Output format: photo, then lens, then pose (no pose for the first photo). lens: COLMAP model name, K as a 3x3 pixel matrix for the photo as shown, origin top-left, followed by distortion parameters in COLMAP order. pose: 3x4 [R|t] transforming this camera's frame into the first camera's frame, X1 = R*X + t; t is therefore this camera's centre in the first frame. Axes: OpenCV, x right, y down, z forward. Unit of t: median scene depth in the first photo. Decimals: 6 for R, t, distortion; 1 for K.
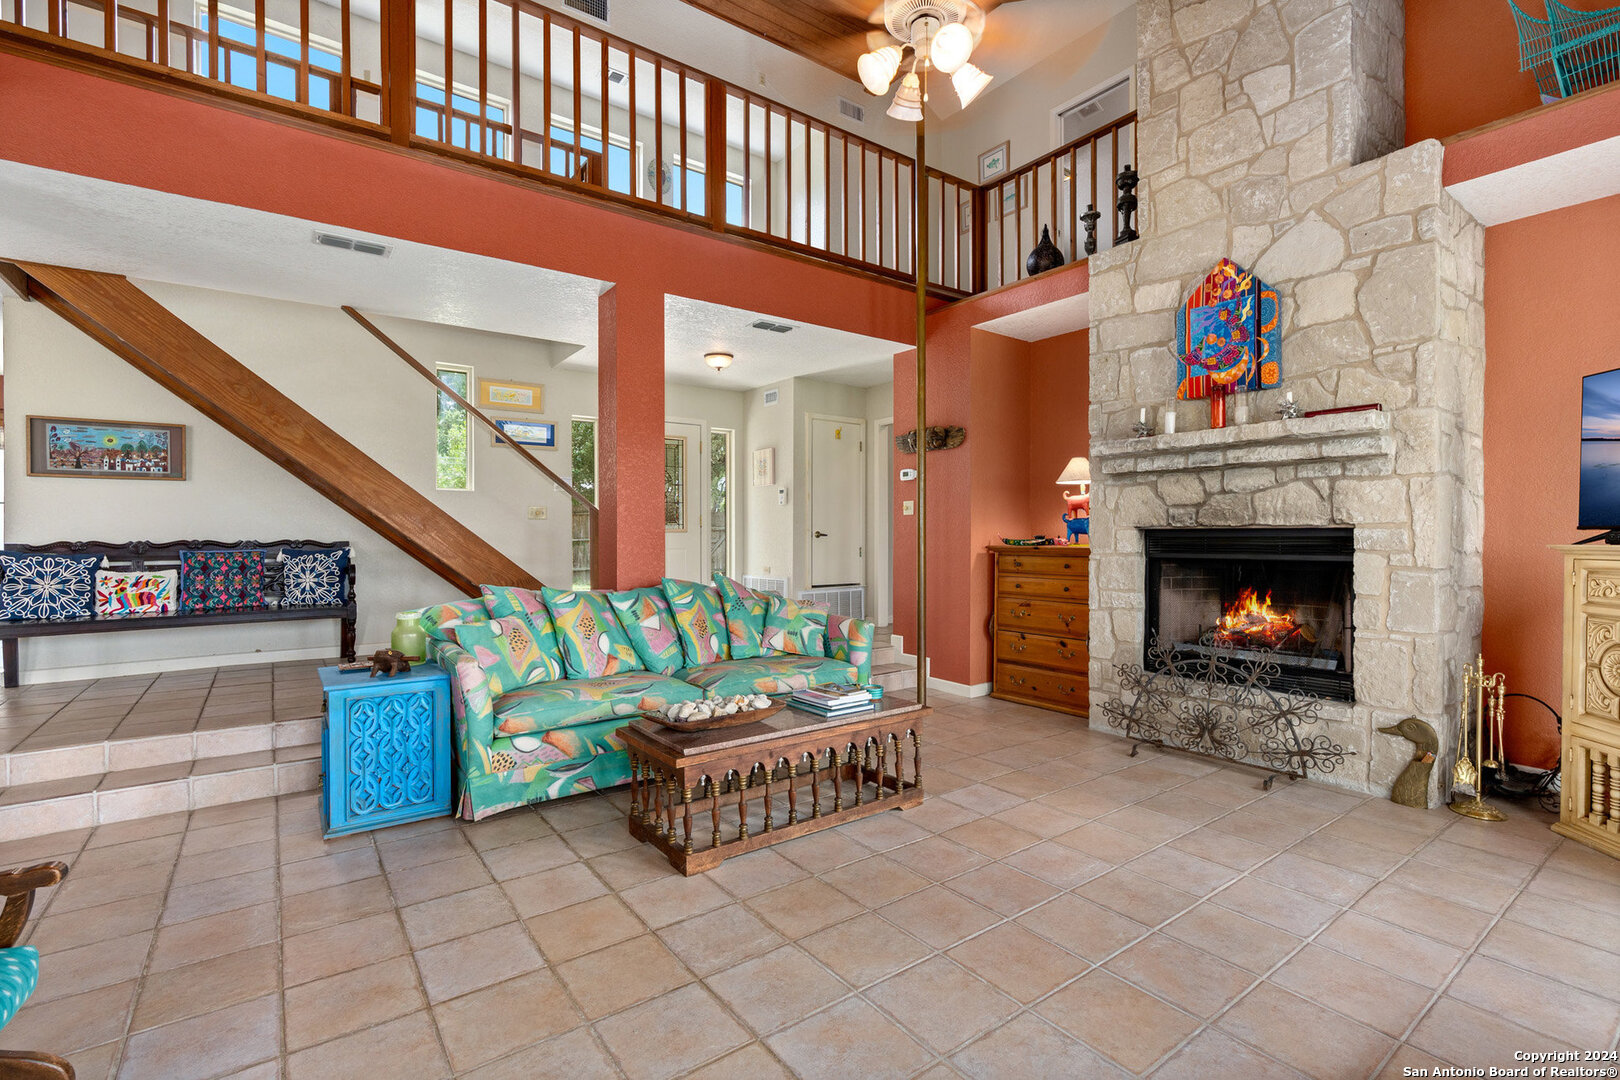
lens RADIAL K [[734.8, 0, 810.0], [0, 734.8, 540.0], [0, 0, 1]] dist [-0.011081, -0.000072]
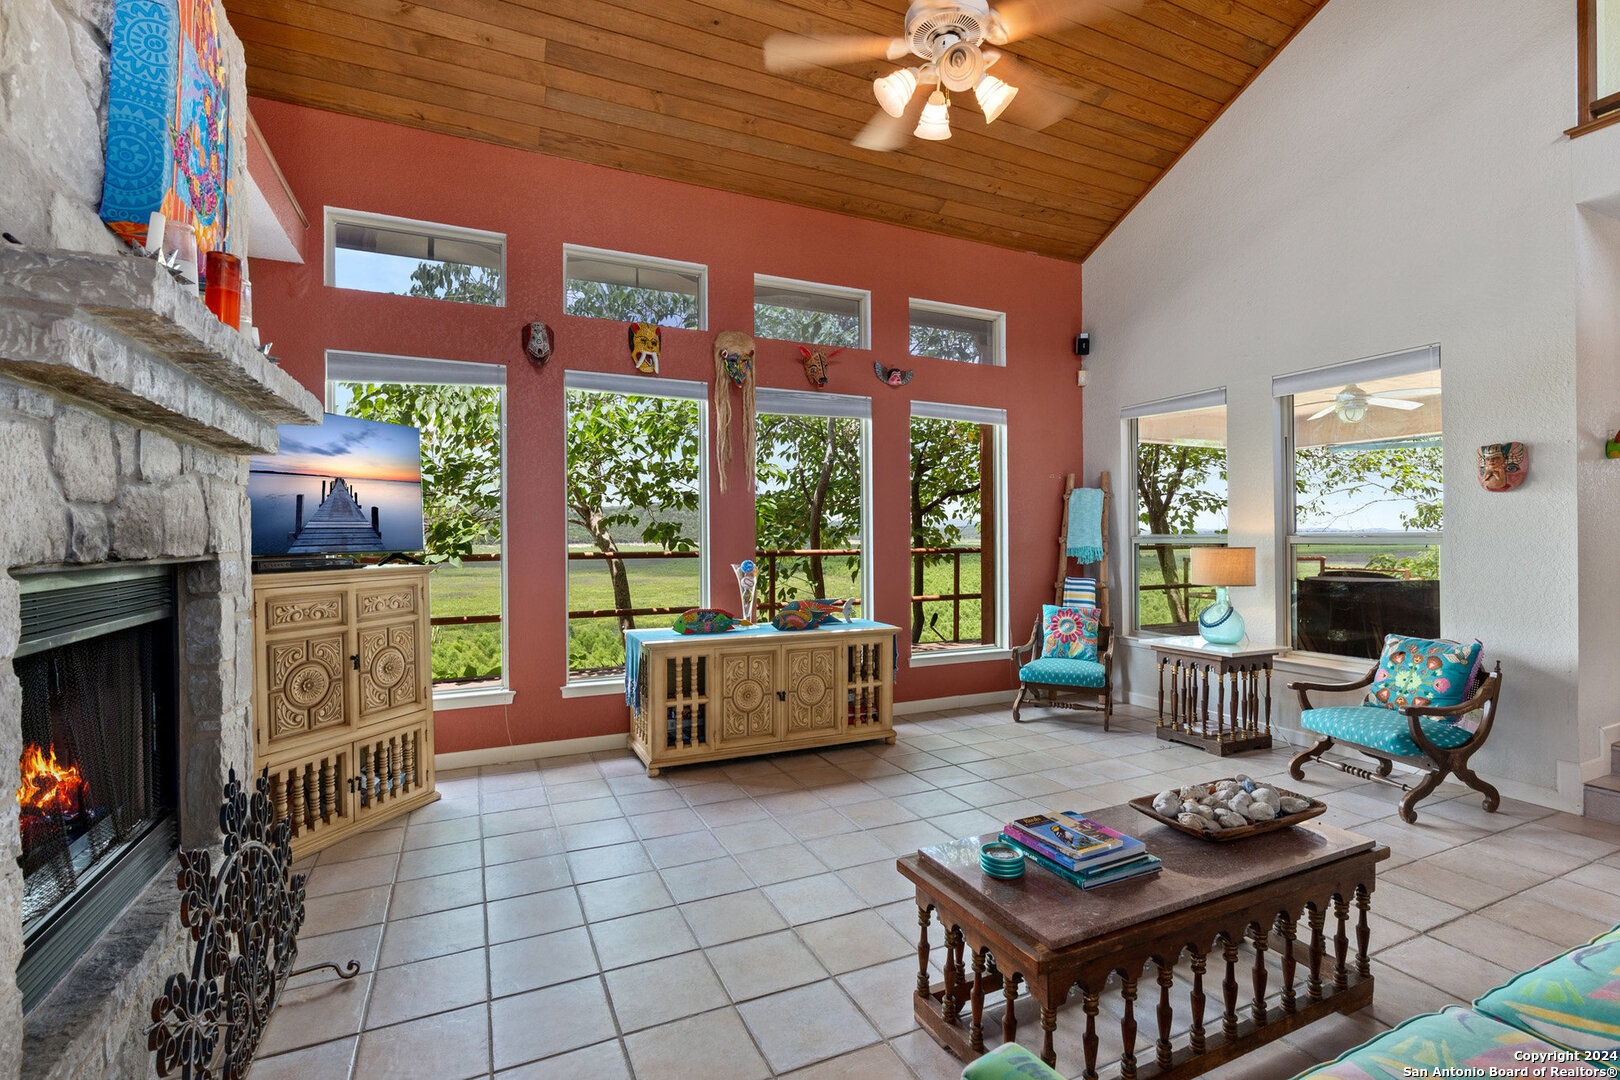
lens RADIAL K [[734.8, 0, 810.0], [0, 734.8, 540.0], [0, 0, 1]] dist [-0.011081, -0.000072]
pose [[-0.978534, 0.008303, 0.205916, 0.098354], [0.010389, 0.999905, 0.009051, -0.030122], [-0.205821, 0.010996, -0.978528, 1.355222]]
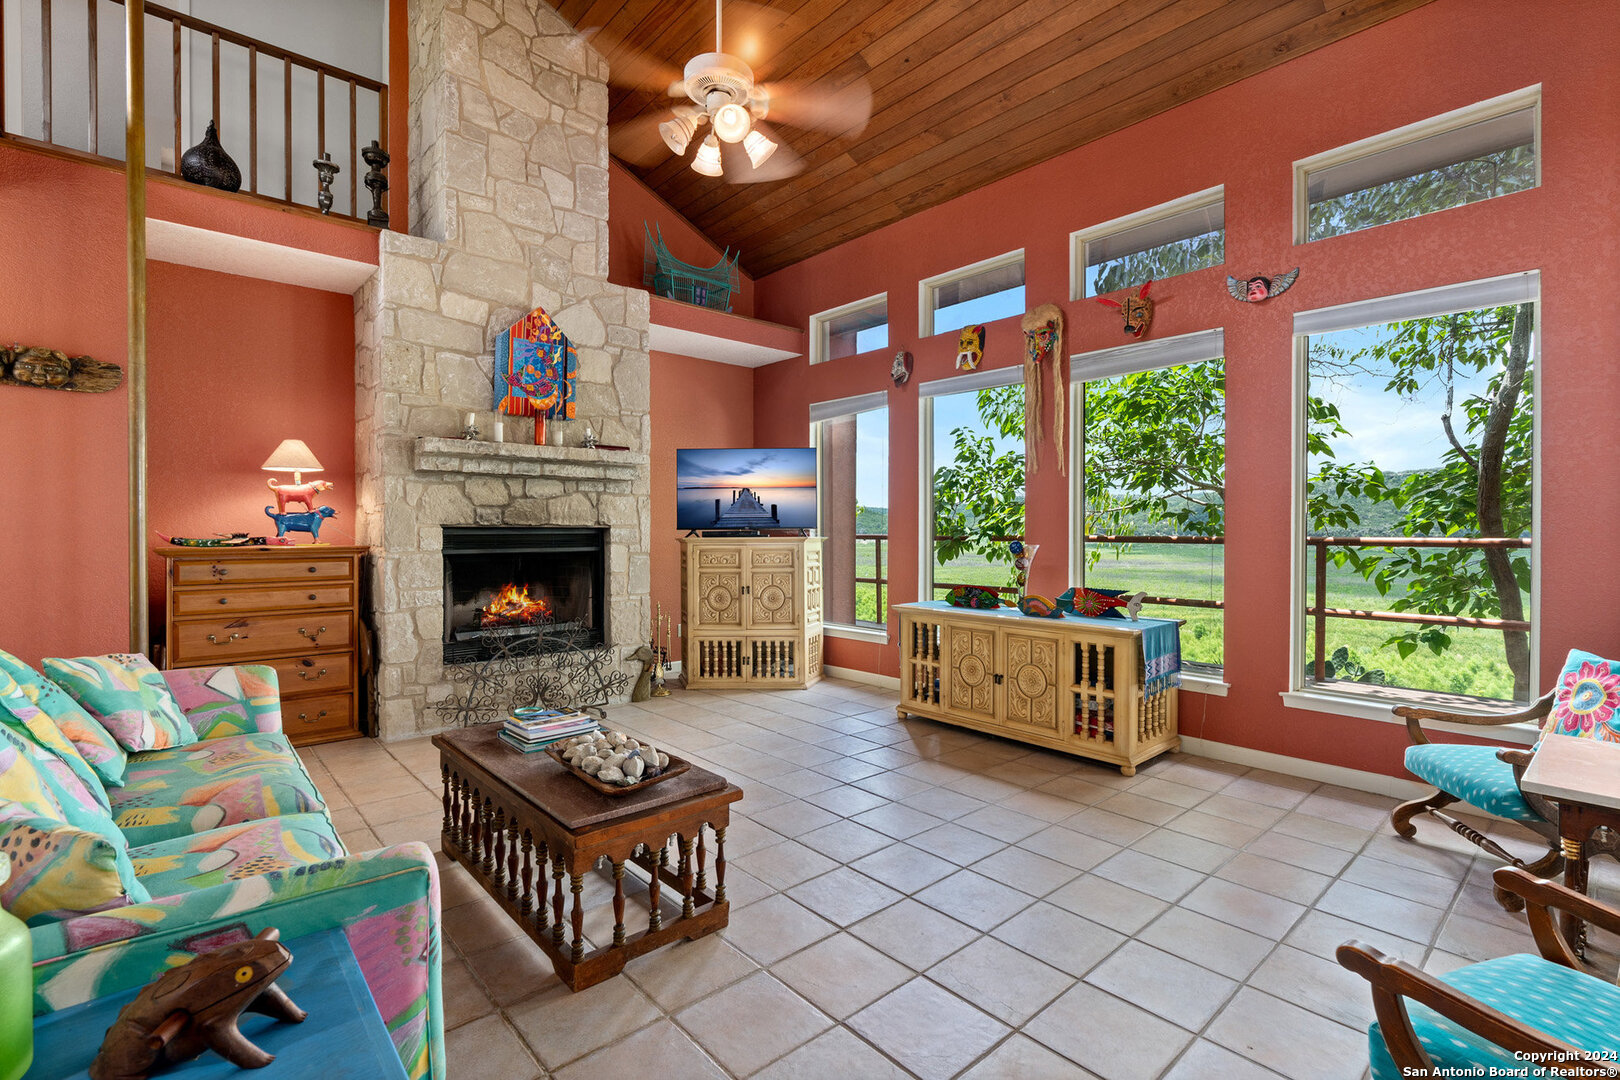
lens RADIAL K [[742.4, 0, 809.0], [0, 742.4, 532.3], [0, 0, 1]] dist [0.000616, 0.000312]
pose [[-0.086126, 0.001092, 0.996284, -0.702391], [0.007356, 0.999973, -0.000461, -0.003183], [-0.996257, 0.007289, -0.086131, 0.651300]]
